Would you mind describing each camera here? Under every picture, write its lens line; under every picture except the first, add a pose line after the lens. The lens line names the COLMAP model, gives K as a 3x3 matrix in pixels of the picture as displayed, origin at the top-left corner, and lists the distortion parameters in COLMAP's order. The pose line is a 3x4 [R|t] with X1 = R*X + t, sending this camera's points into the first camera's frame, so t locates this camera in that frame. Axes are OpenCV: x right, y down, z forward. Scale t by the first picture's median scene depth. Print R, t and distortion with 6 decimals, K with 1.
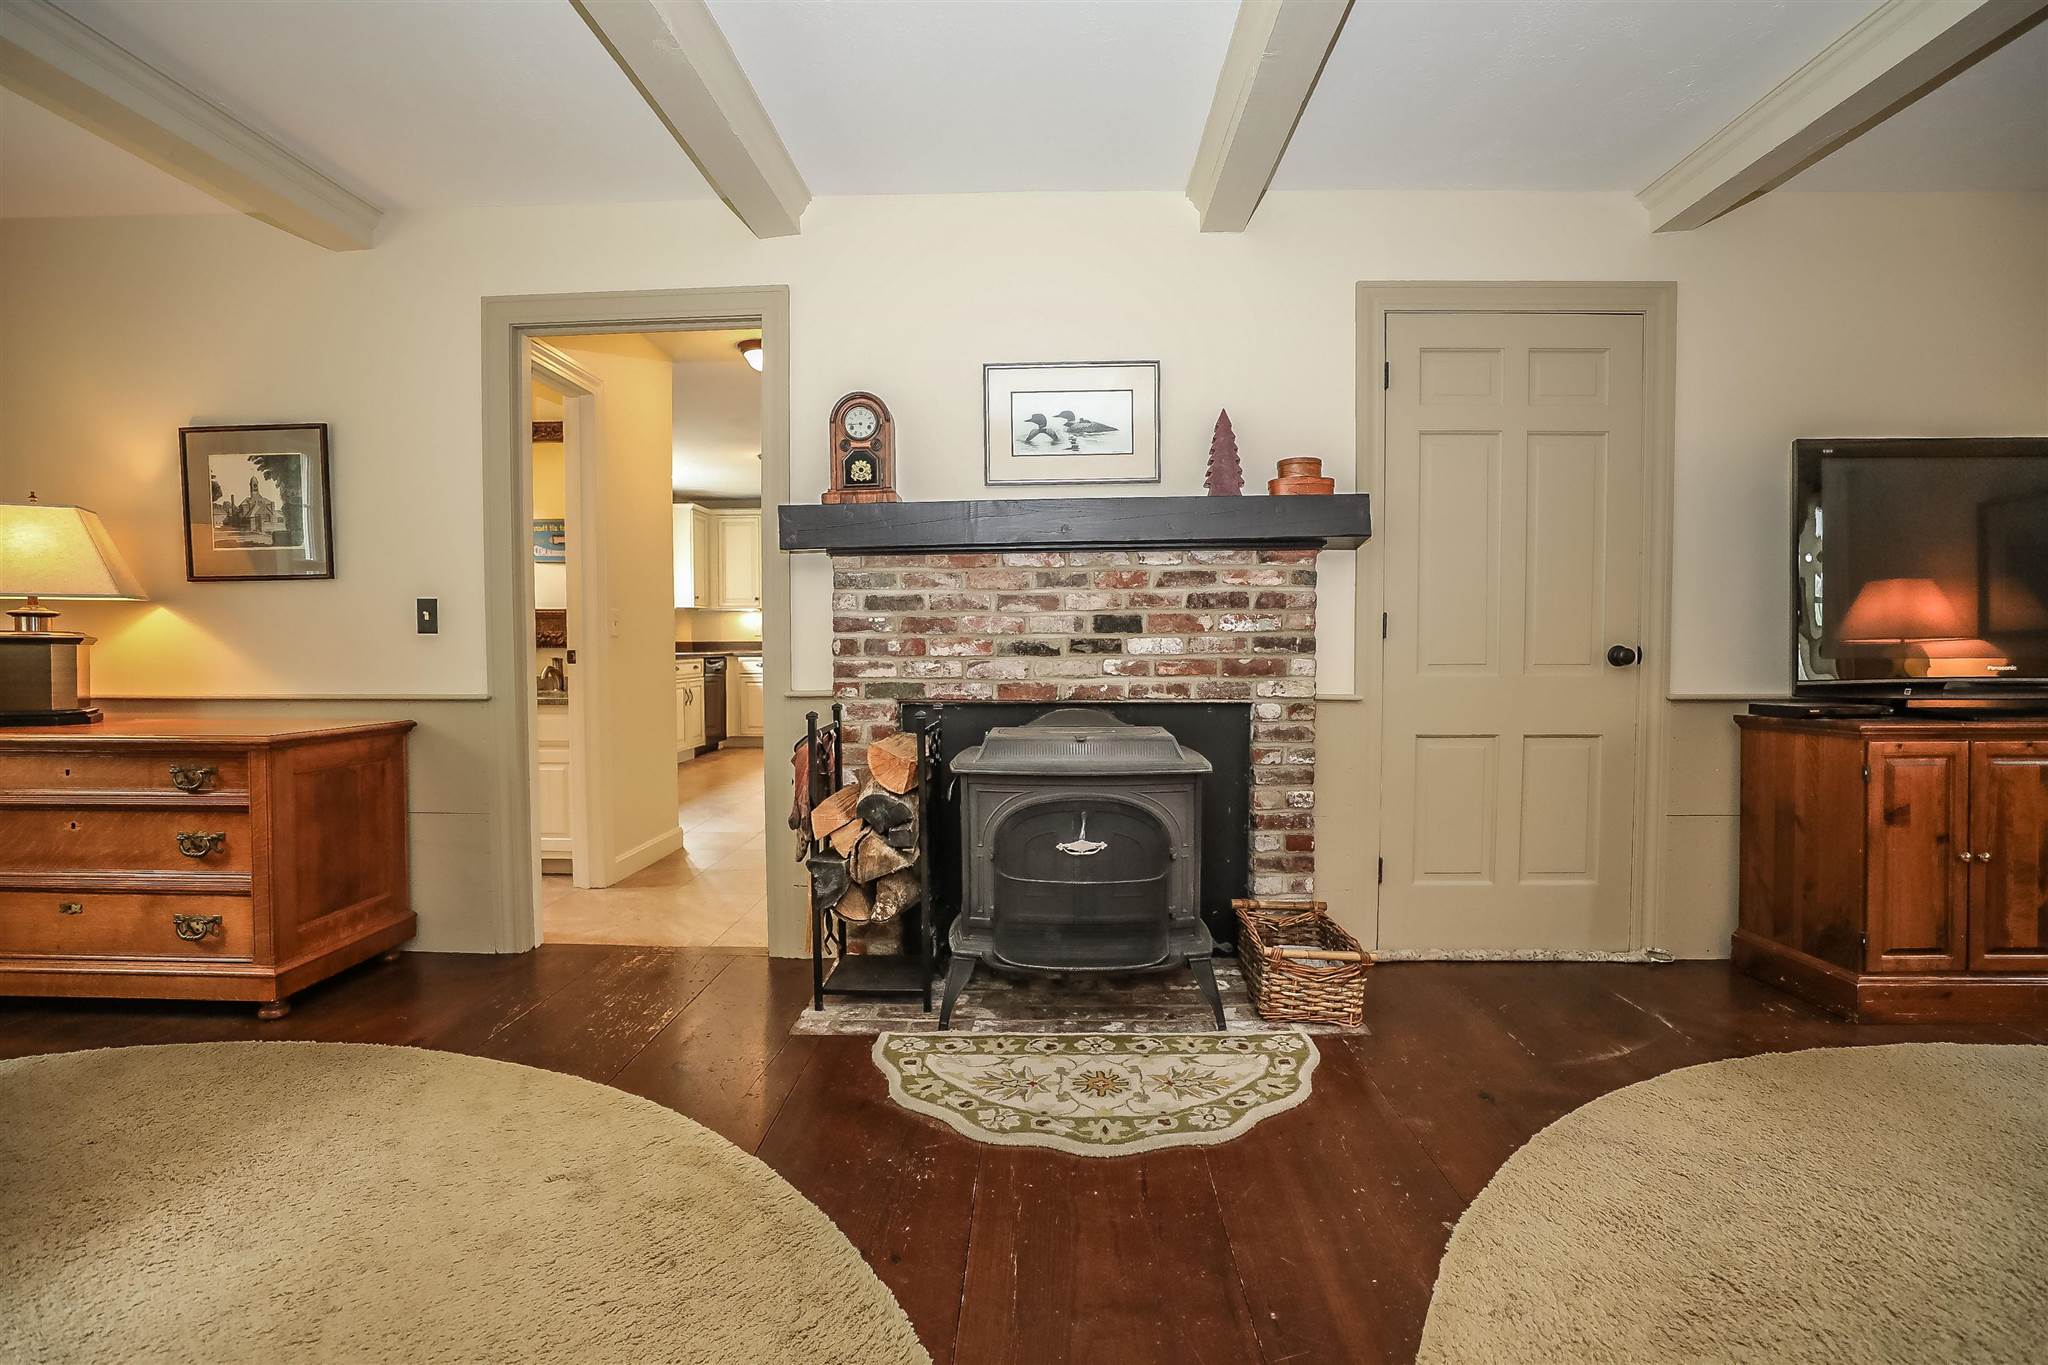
lens RADIAL K [[928.7, 0, 1024.6], [0, 928.7, 674.4], [0, 0, 1]] dist [-0.048705, 0.014253]
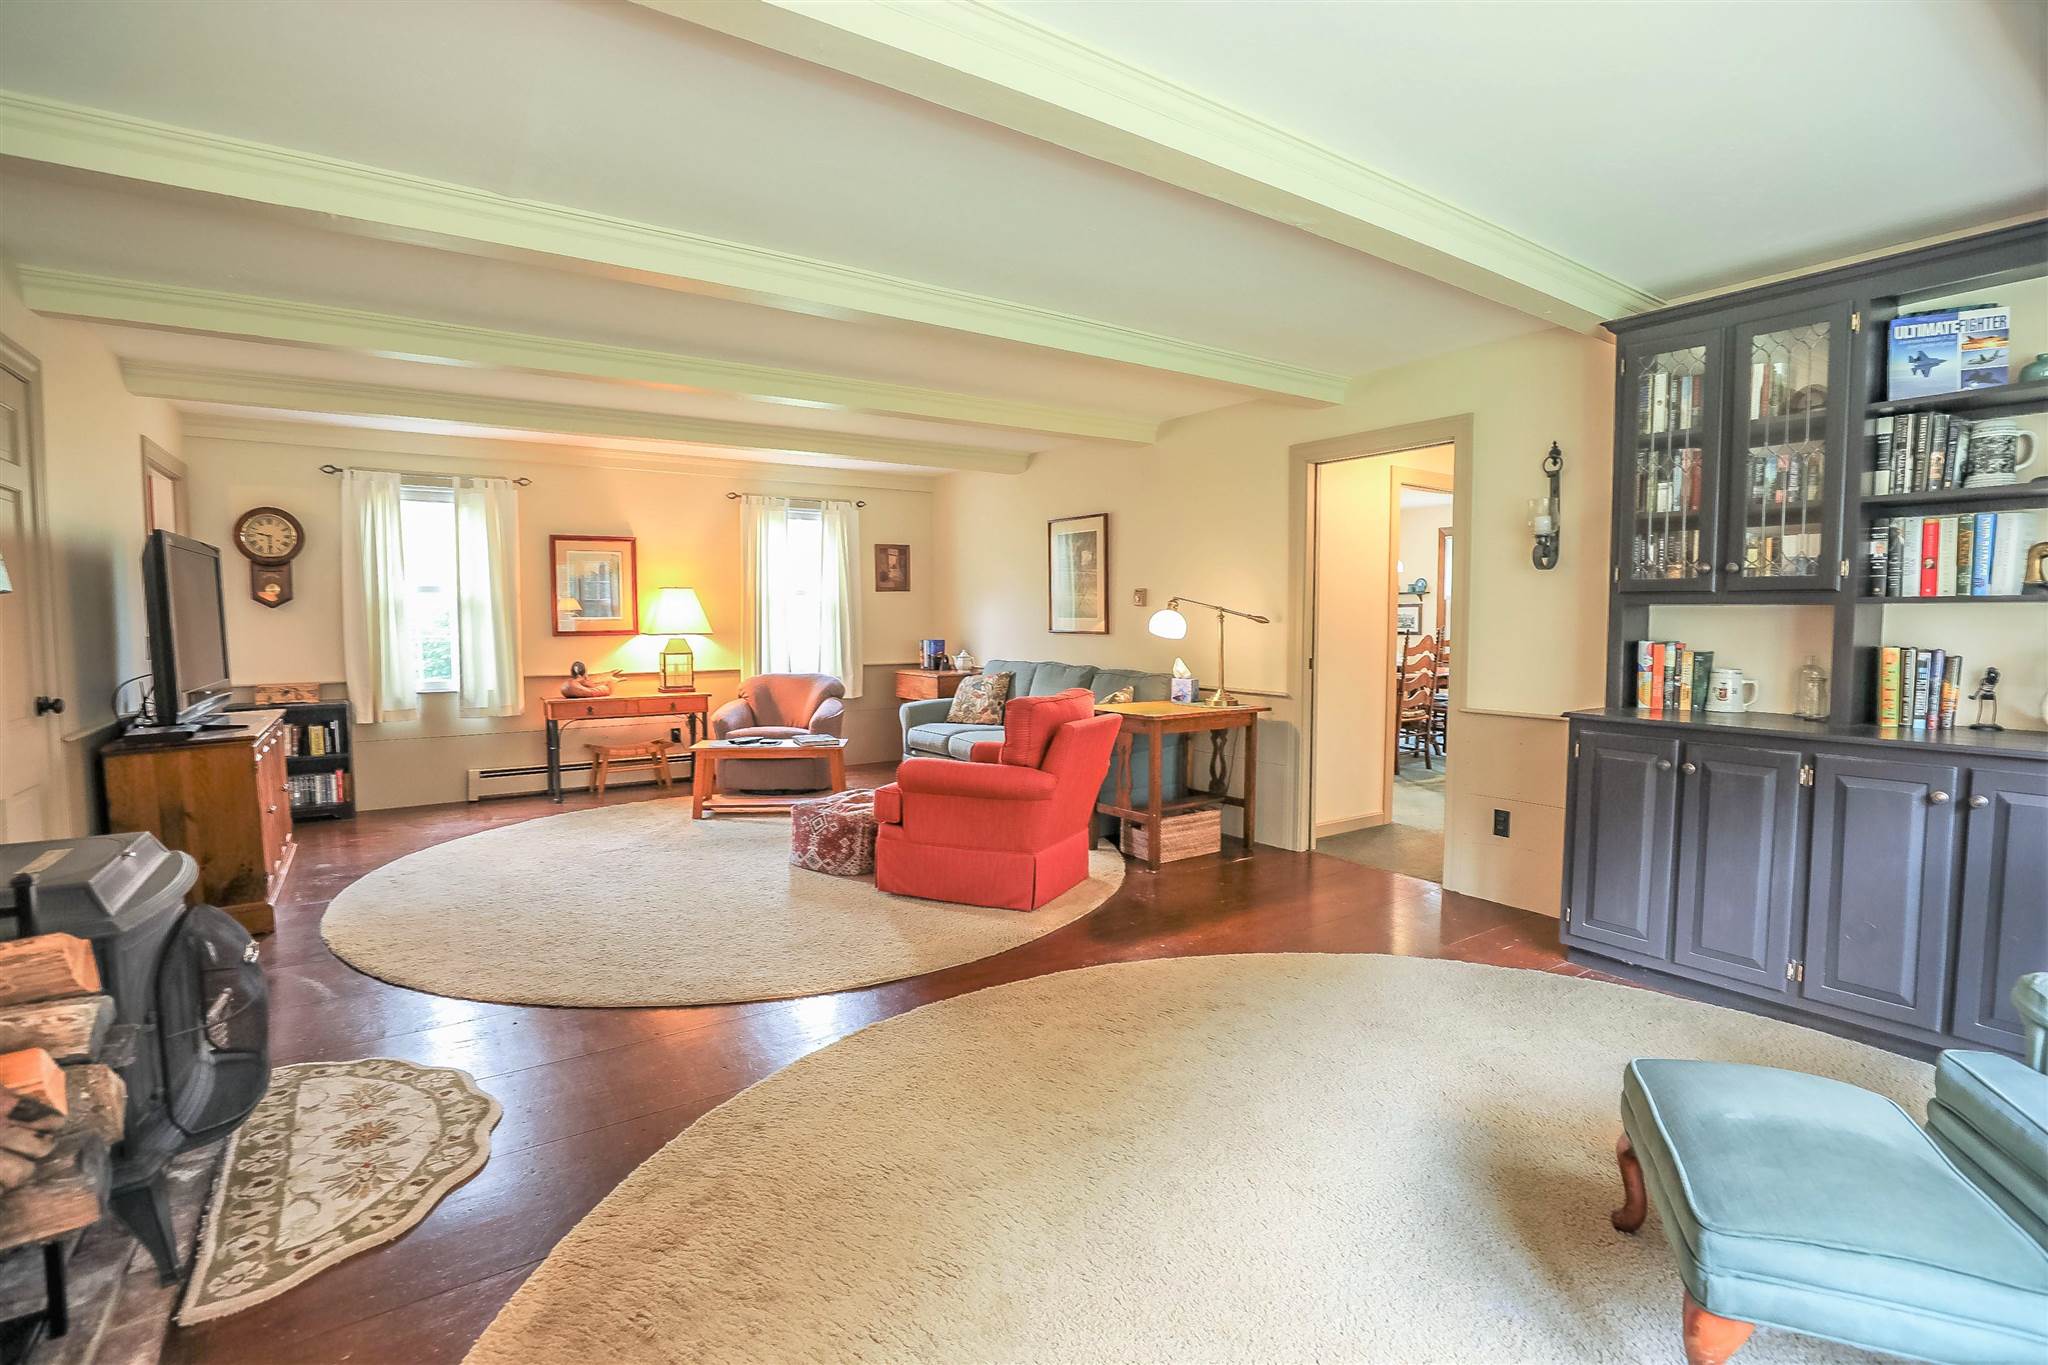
lens RADIAL K [[928.7, 0, 1024.6], [0, 928.7, 674.4], [0, 0, 1]] dist [-0.048705, 0.014253]
pose [[-0.583752, -0.049563, 0.810418, -1.142092], [0.026266, 0.996460, 0.079860, -0.146532], [-0.811507, 0.067905, -0.580384, 0.914772]]
